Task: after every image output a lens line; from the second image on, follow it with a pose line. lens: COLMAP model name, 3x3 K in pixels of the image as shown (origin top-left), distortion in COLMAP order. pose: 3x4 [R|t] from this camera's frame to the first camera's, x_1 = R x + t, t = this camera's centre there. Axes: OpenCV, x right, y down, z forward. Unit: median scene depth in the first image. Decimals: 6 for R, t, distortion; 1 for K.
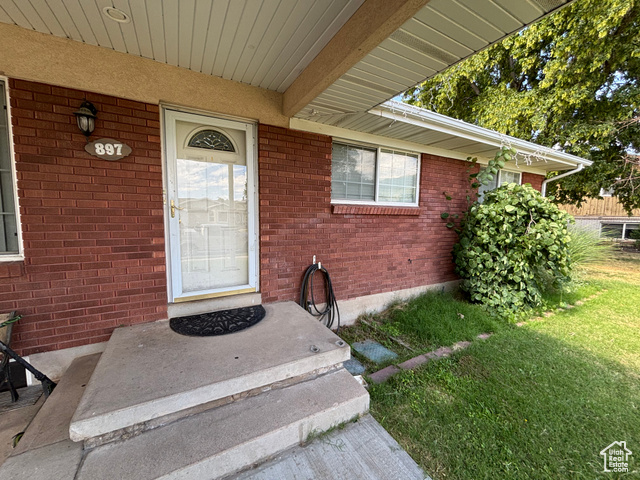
lens RADIAL K [[258.3, 0, 318.2], [0, 258.3, 240.3], [0, 0, 1]] dist [0.000972, 0.000147]
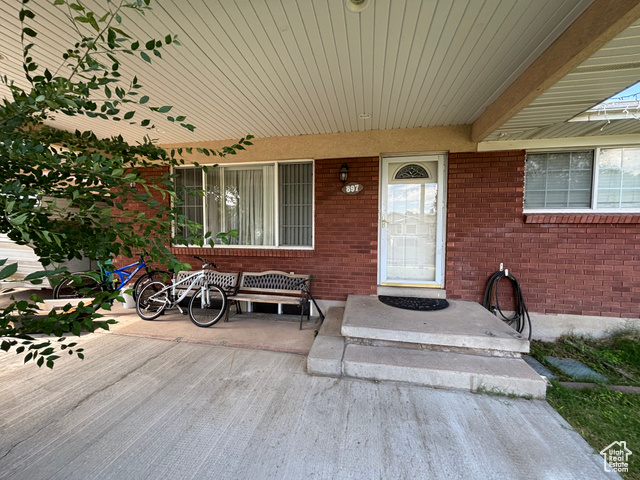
lens RADIAL K [[258.3, 0, 318.2], [0, 258.3, 240.3], [0, 0, 1]] dist [0.000972, 0.000147]
pose [[0.768581, 0.022138, -0.639369, 0.090274], [-0.054764, 0.998009, -0.031275, 0.044167], [0.637404, 0.059051, 0.768264, -0.330011]]
